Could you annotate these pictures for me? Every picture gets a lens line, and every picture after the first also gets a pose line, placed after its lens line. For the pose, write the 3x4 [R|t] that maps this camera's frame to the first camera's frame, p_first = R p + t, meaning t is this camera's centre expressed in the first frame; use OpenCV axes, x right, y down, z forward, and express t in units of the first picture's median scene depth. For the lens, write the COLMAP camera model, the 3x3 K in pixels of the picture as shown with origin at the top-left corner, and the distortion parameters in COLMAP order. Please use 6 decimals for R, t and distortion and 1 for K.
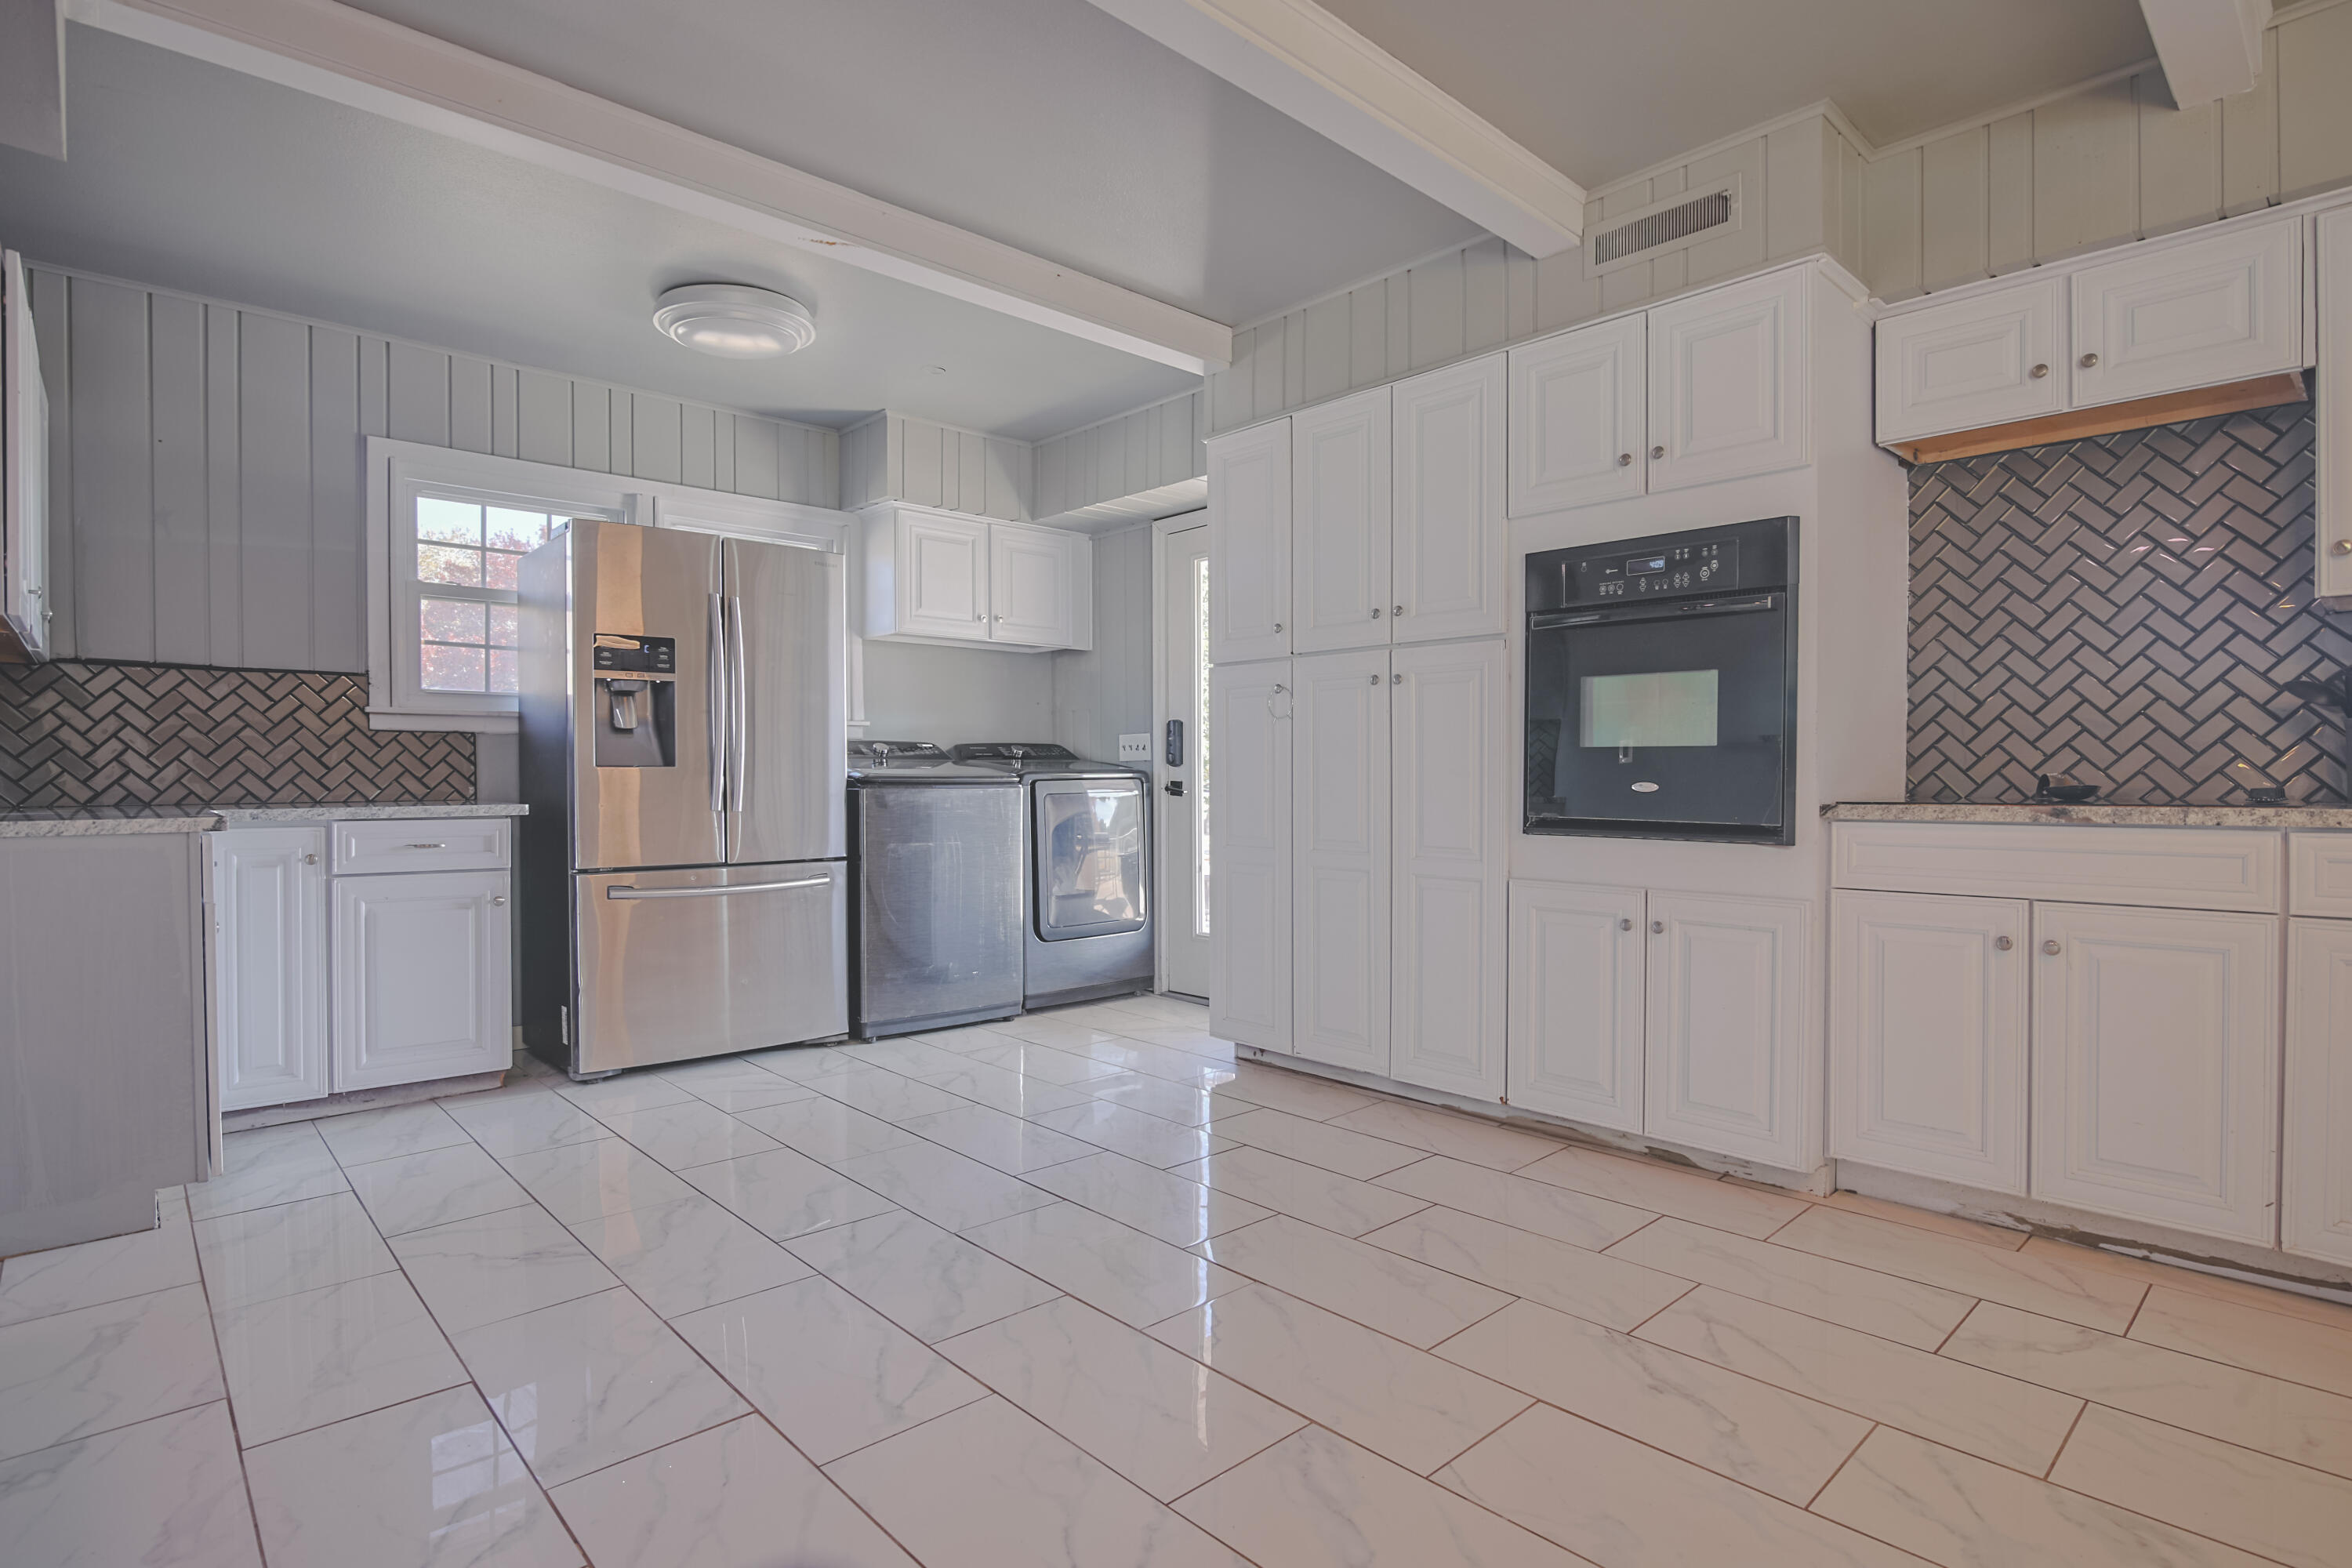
lens RADIAL K [[1178.6, 0, 1170.8], [0, 1178.6, 788.4], [0, 0, 1]] dist [-0.018239, 0.001624]
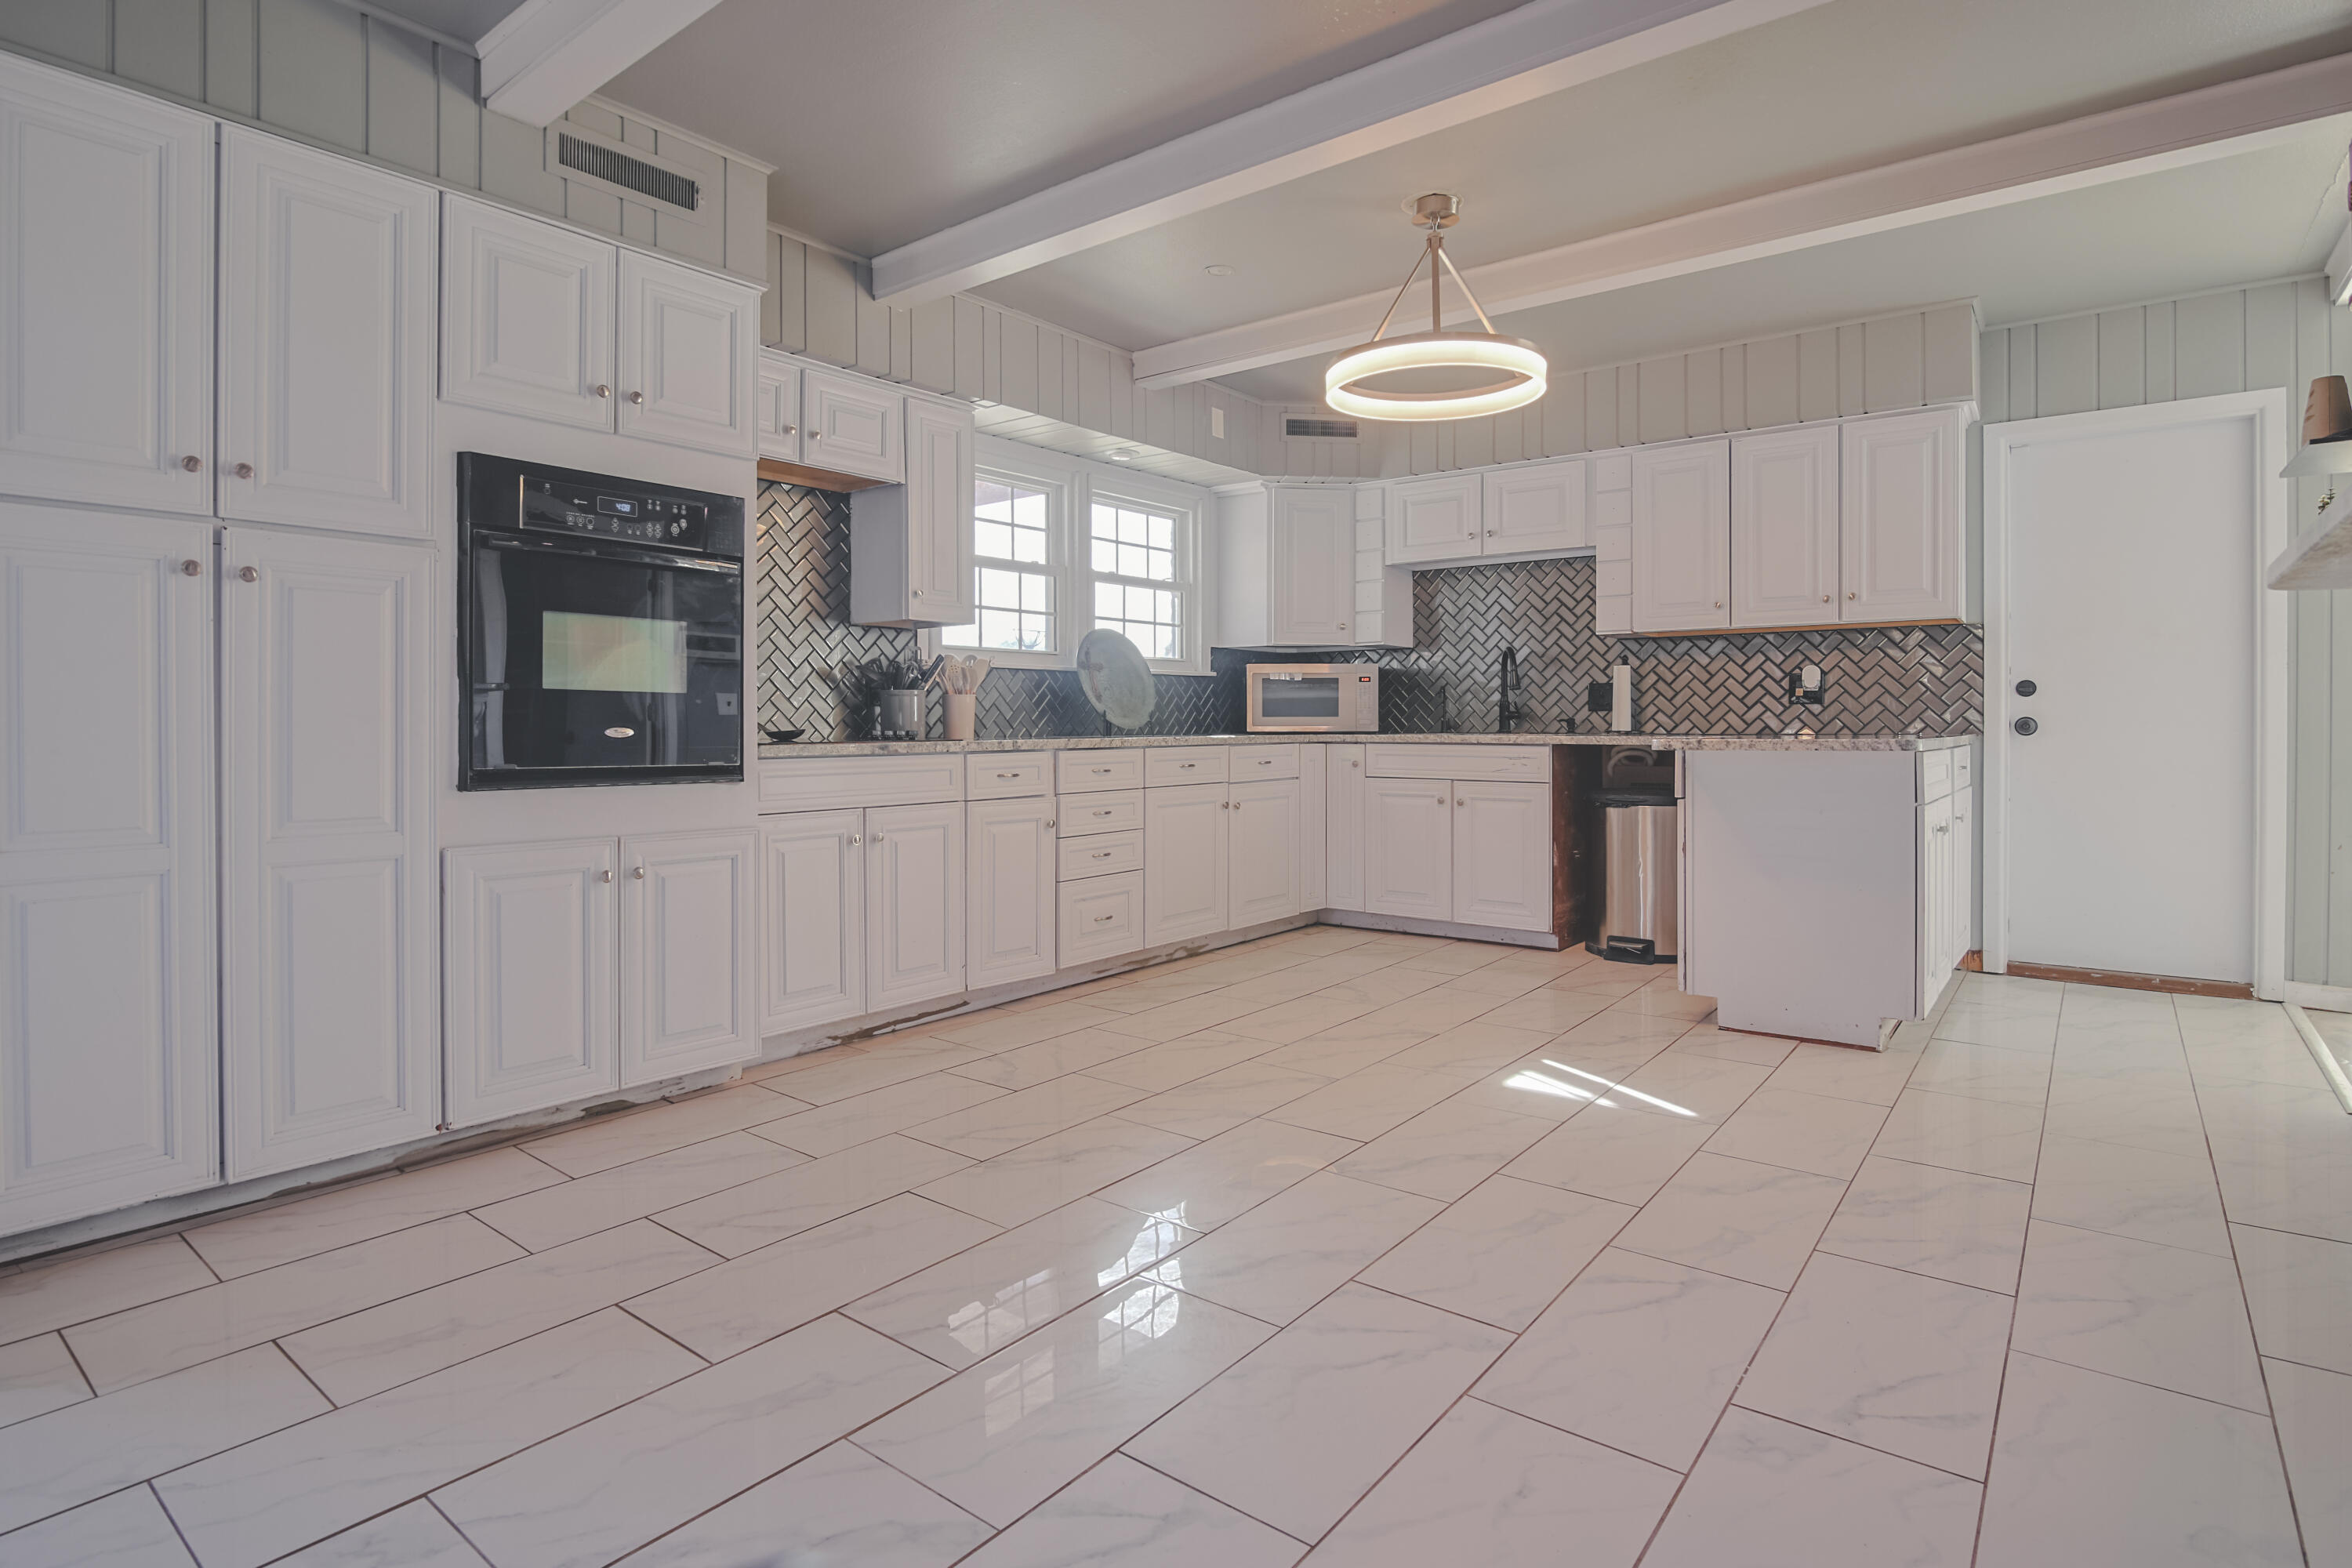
lens RADIAL K [[1178.6, 0, 1182.1], [0, 1178.6, 722.3], [0, 0, 1]] dist [-0.018239, 0.001624]
pose [[-0.150319, 0.003353, 0.988632, -0.631154], [0.009237, 0.999955, -0.001987, -0.003354], [-0.988594, 0.008833, -0.150343, 0.681205]]
